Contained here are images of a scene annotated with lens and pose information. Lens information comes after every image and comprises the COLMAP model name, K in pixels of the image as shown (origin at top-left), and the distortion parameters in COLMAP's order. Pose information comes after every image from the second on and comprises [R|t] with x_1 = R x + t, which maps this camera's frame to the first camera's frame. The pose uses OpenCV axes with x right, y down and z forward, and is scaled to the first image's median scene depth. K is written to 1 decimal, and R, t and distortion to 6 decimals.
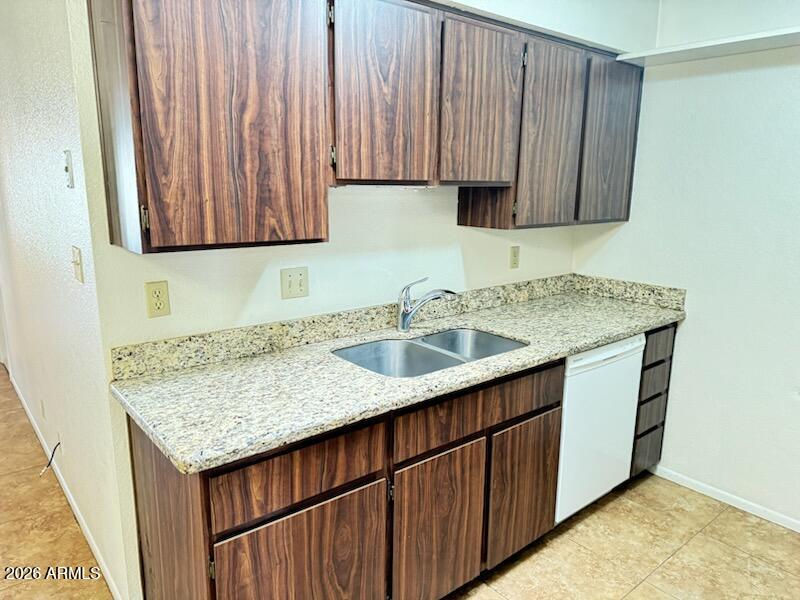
lens RADIAL K [[559.7, 0, 398.5], [0, 559.7, 299.4], [0, 0, 1]] dist [0.036628, -0.038870]
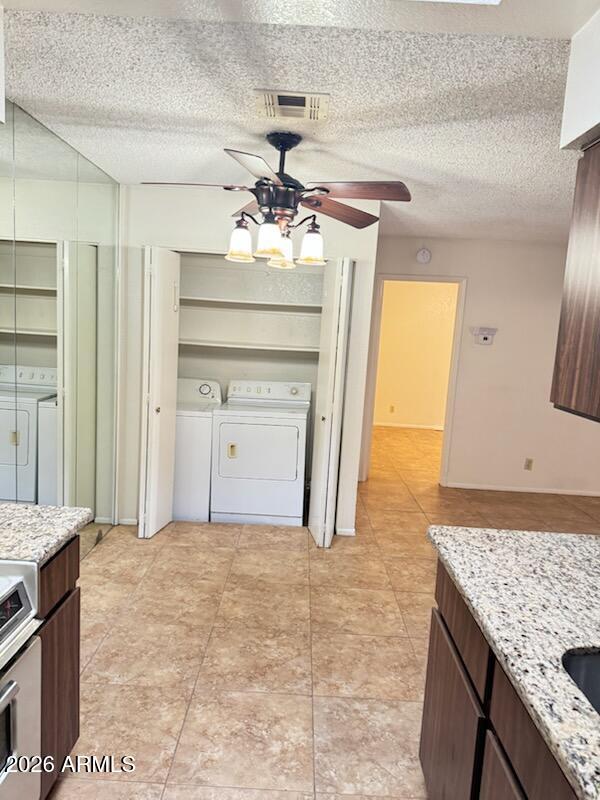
lens RADIAL K [[554.9, 0, 299.6], [0, 554.9, 402.9], [0, 0, 1]] dist [0.082640, -0.096201]
pose [[-0.643054, 0.063367, -0.763195, 0.767447], [-0.211832, 0.942969, 0.256780, -0.265156], [0.735941, 0.326792, -0.592957, 1.210234]]
